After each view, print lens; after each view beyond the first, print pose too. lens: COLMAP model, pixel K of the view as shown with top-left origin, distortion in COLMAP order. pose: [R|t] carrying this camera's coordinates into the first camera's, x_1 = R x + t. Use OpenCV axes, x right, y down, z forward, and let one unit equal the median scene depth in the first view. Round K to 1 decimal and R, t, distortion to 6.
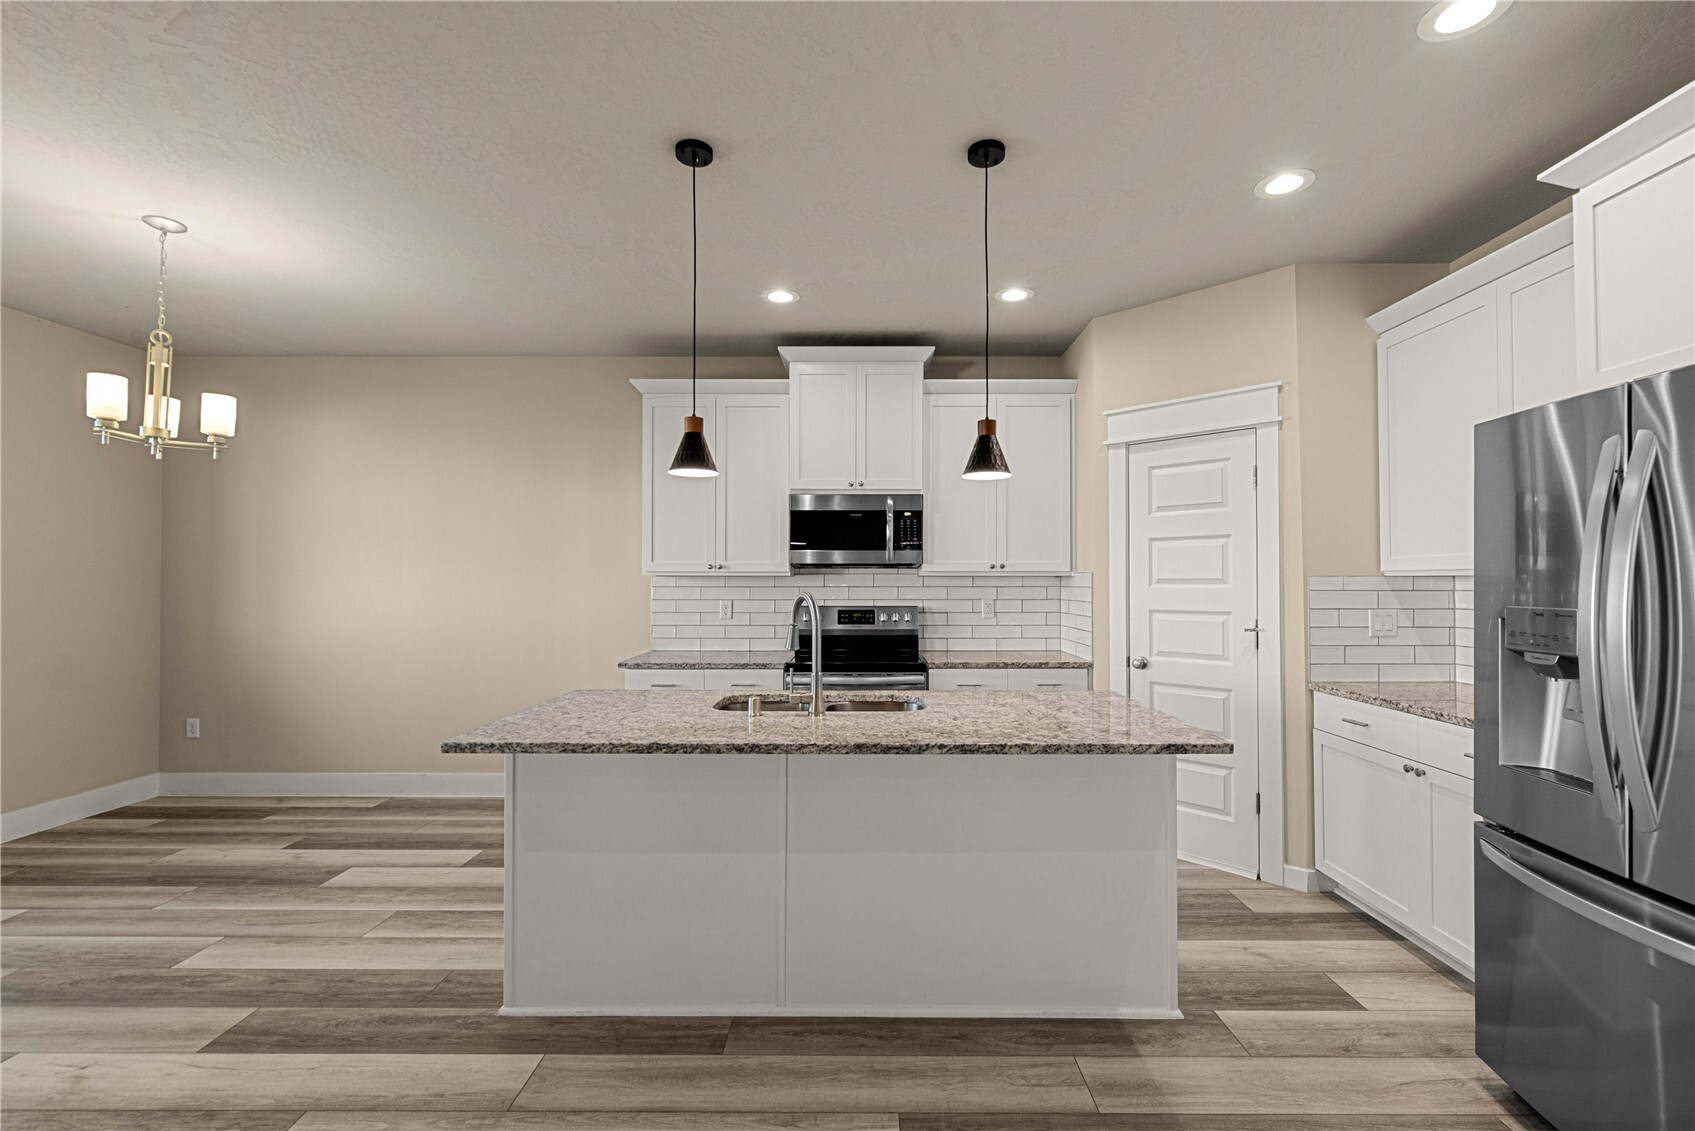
lens RADIAL K [[739.6, 0, 859.2], [0, 739.6, 570.2], [0, 0, 1]] dist [0.000937, -0.000003]
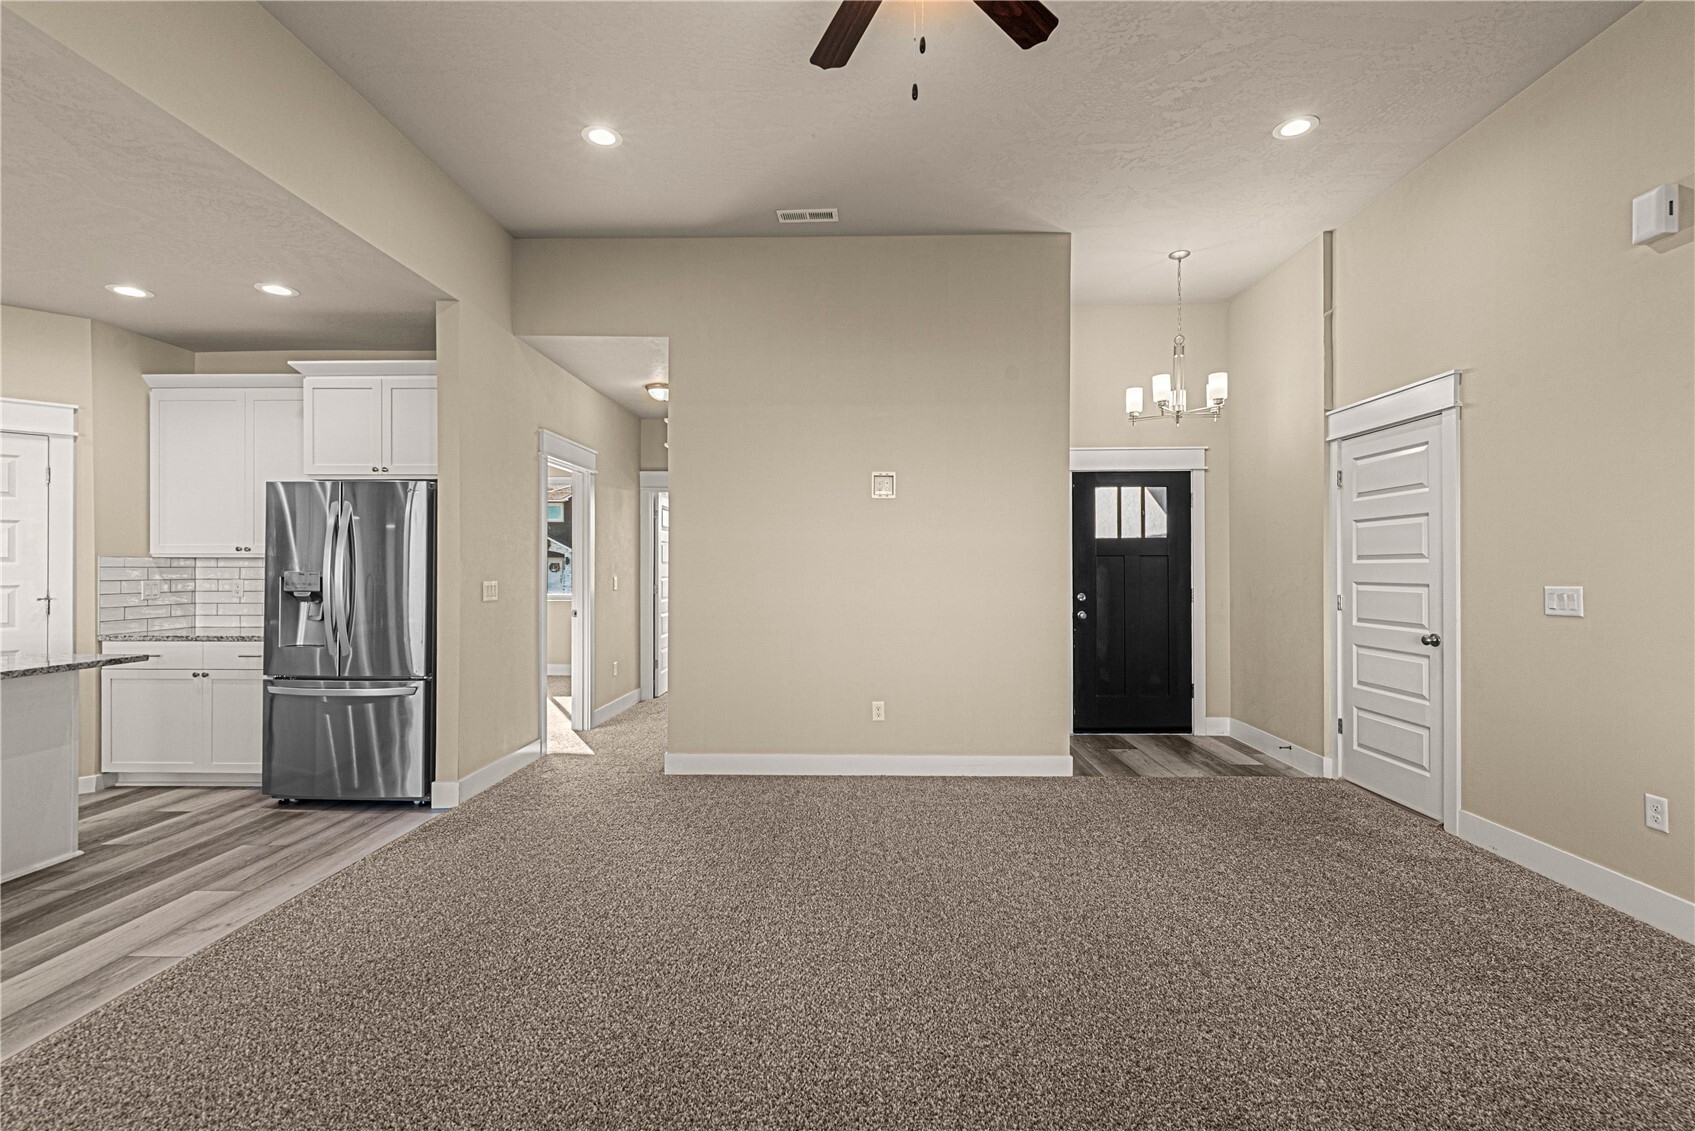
lens RADIAL K [[754.0, 0, 852.7], [0, 754.0, 567.0], [0, 0, 1]] dist [0.000631, -0.000019]
pose [[0.017431, 0.004070, 0.999840, -0.640234], [-0.015641, 0.999870, -0.003797, 0.009711], [-0.999726, -0.015572, 0.017492, -0.338417]]
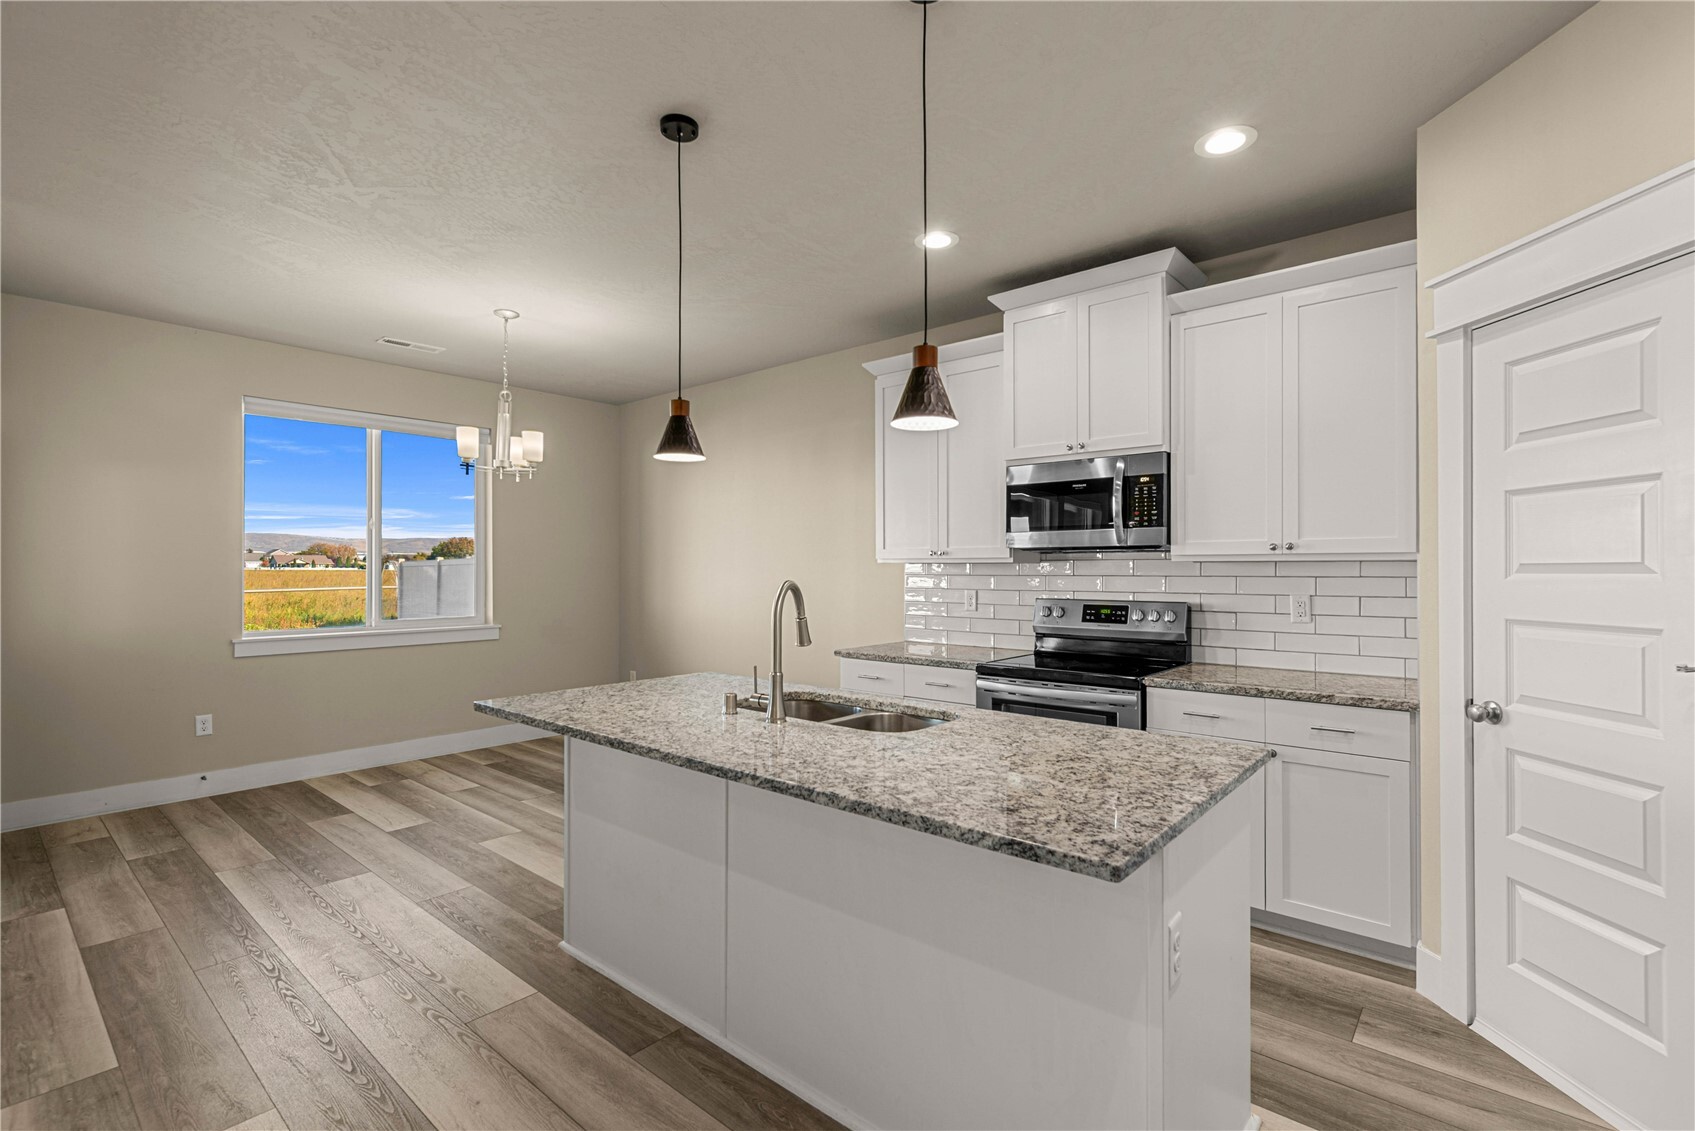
lens RADIAL K [[768.2, 0, 857.7], [0, 768.2, 565.4], [0, 0, 1]] dist [0.001312, 0.000309]
pose [[0.765396, -0.003711, -0.643548, 0.392817], [0.009725, 0.999936, 0.005800, 0.004747], [0.643486, -0.010698, 0.765383, 0.241750]]
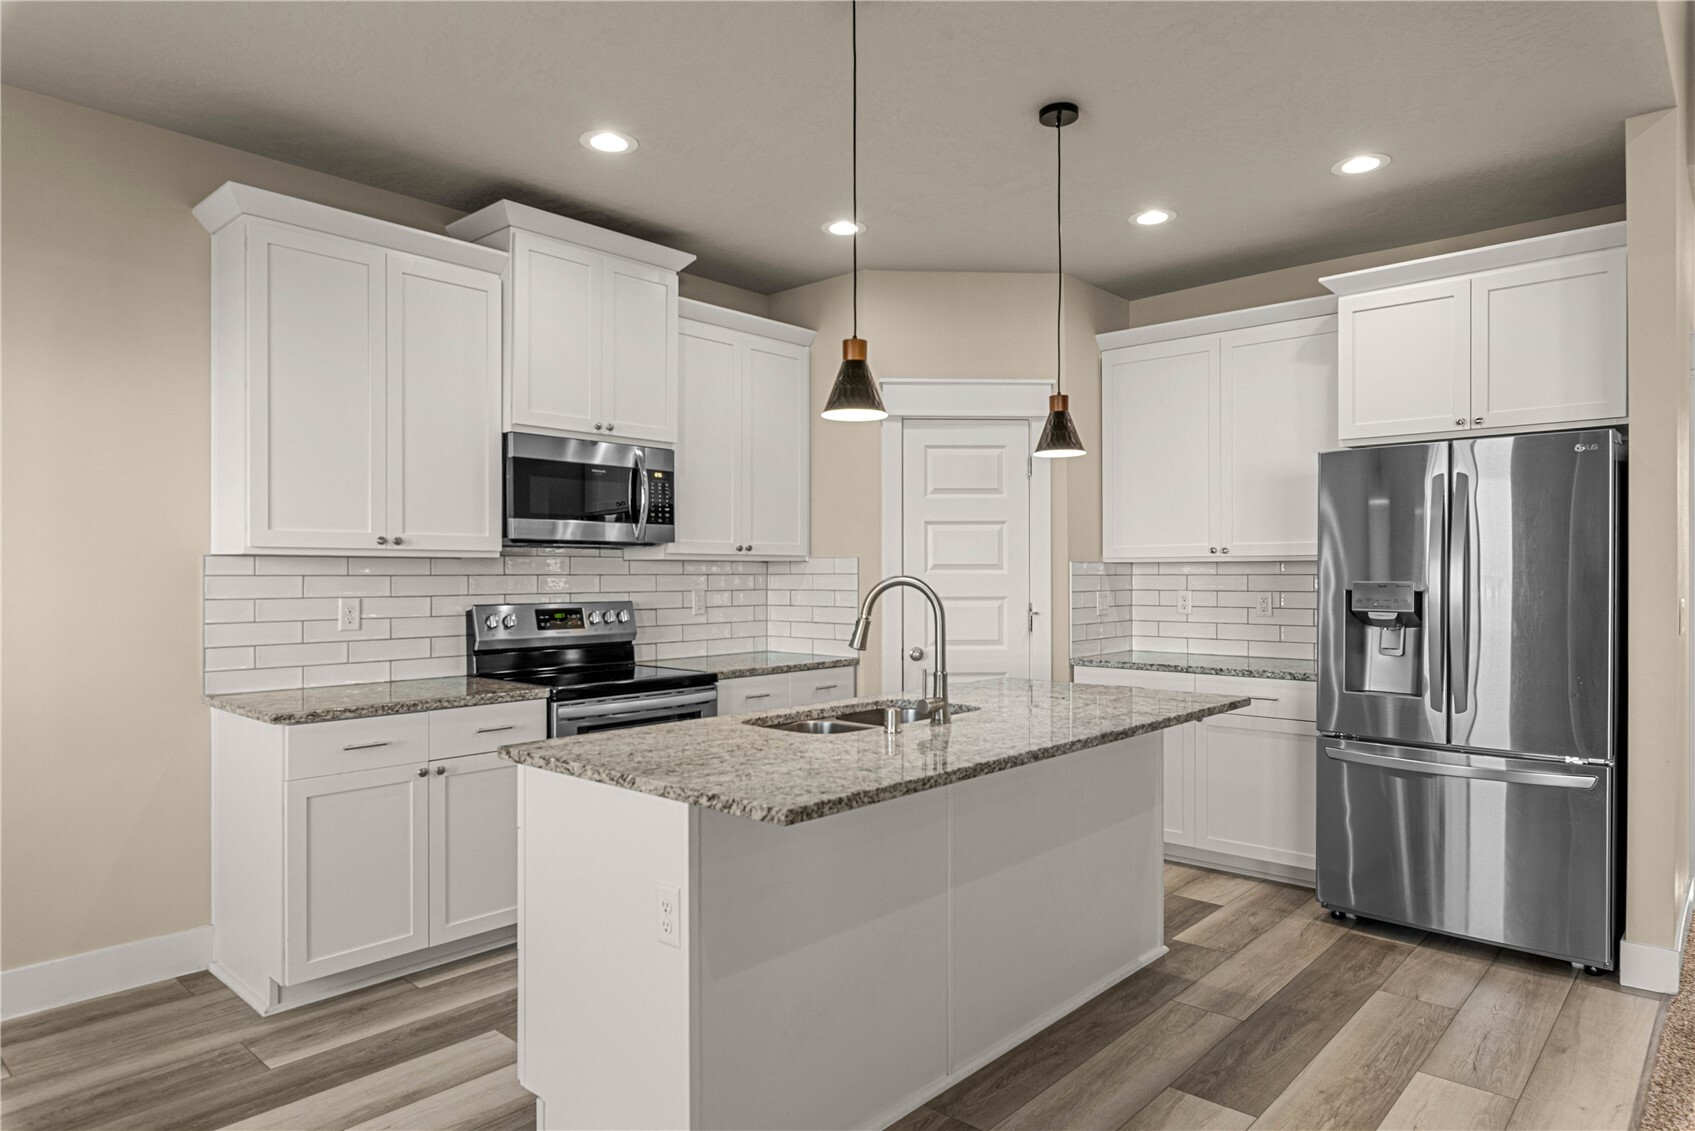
lens RADIAL K [[1014.9, 0, 854.0], [0, 1014.9, 578.4], [0, 0, 1]] dist [-0.002322, -0.001514]
pose [[0.665503, -0.004488, 0.746382, -0.636764], [-0.009535, 0.999849, 0.014514, 0.011661], [-0.746335, -0.016775, 0.665360, 0.206796]]
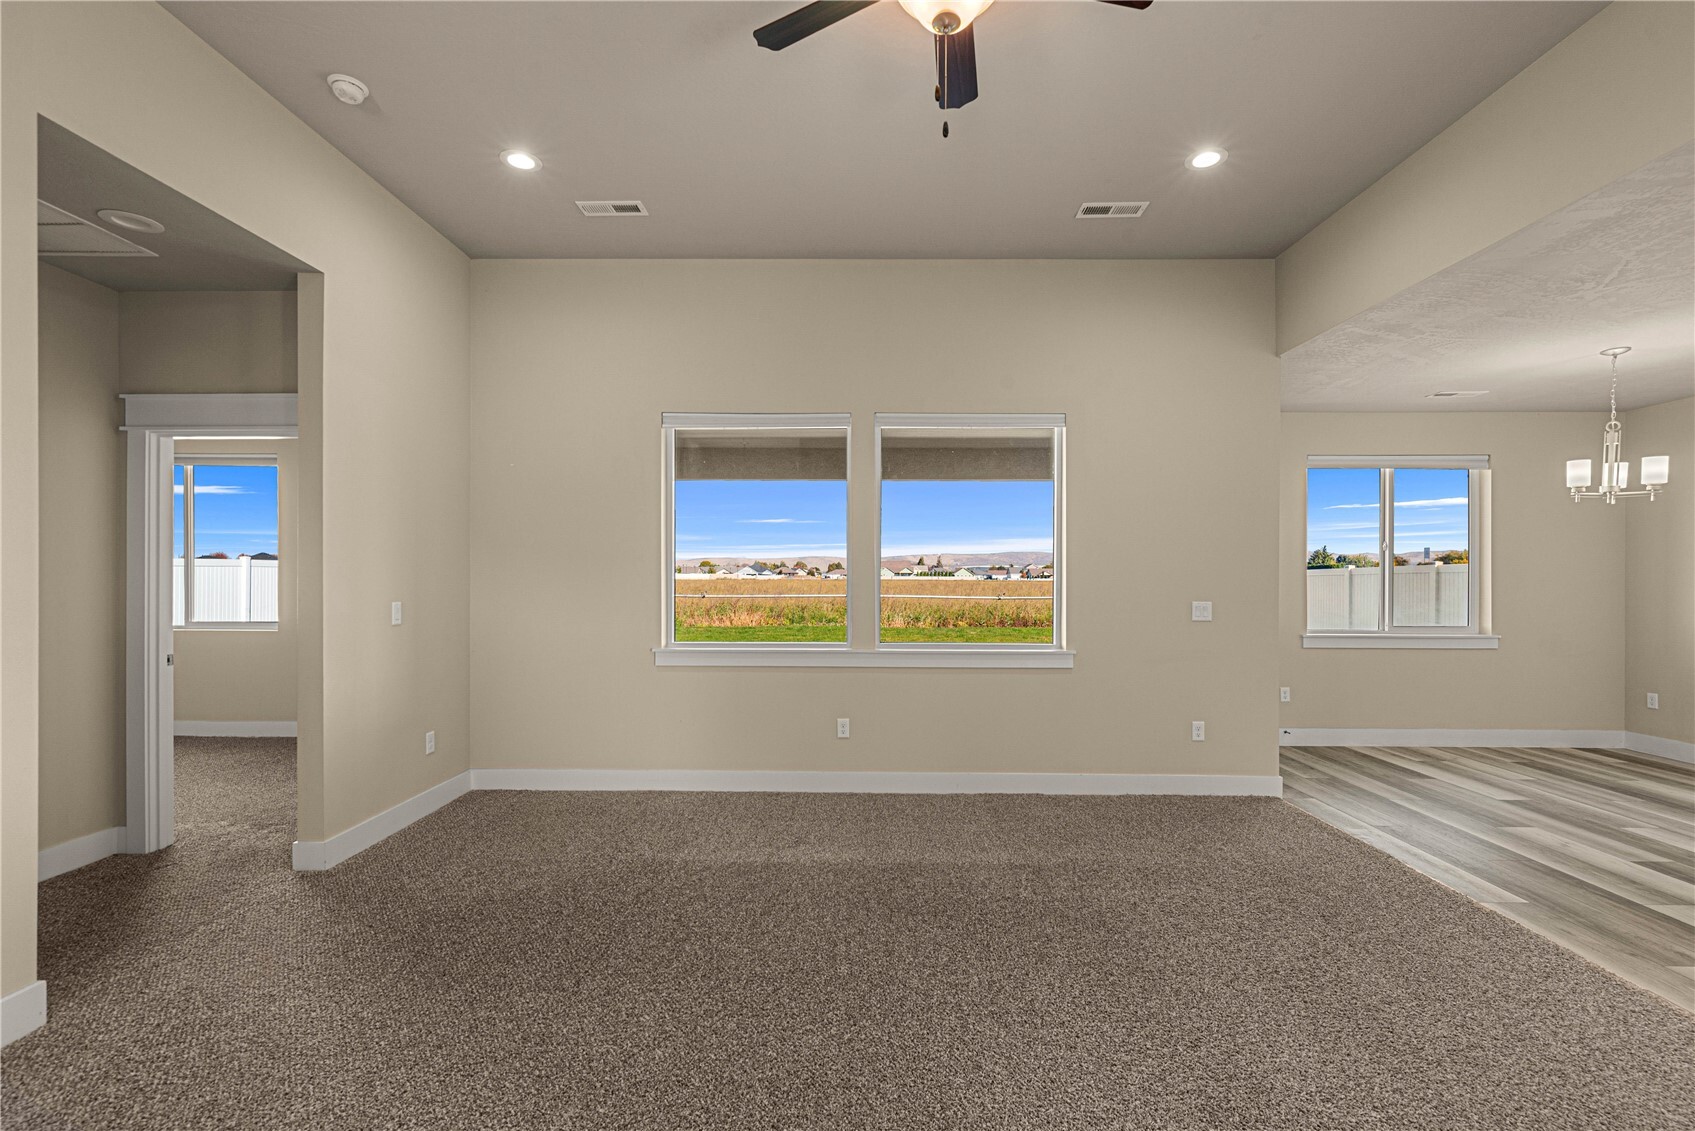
lens RADIAL K [[743.0, 0, 849.9], [0, 743.0, 581.9], [0, 0, 1]] dist [0.000136, 0.000138]
pose [[-0.010768, 0.002860, -0.999938, 0.476495], [0.011598, 0.999929, 0.002735, -0.011343], [0.999875, -0.011568, -0.010800, -0.440425]]
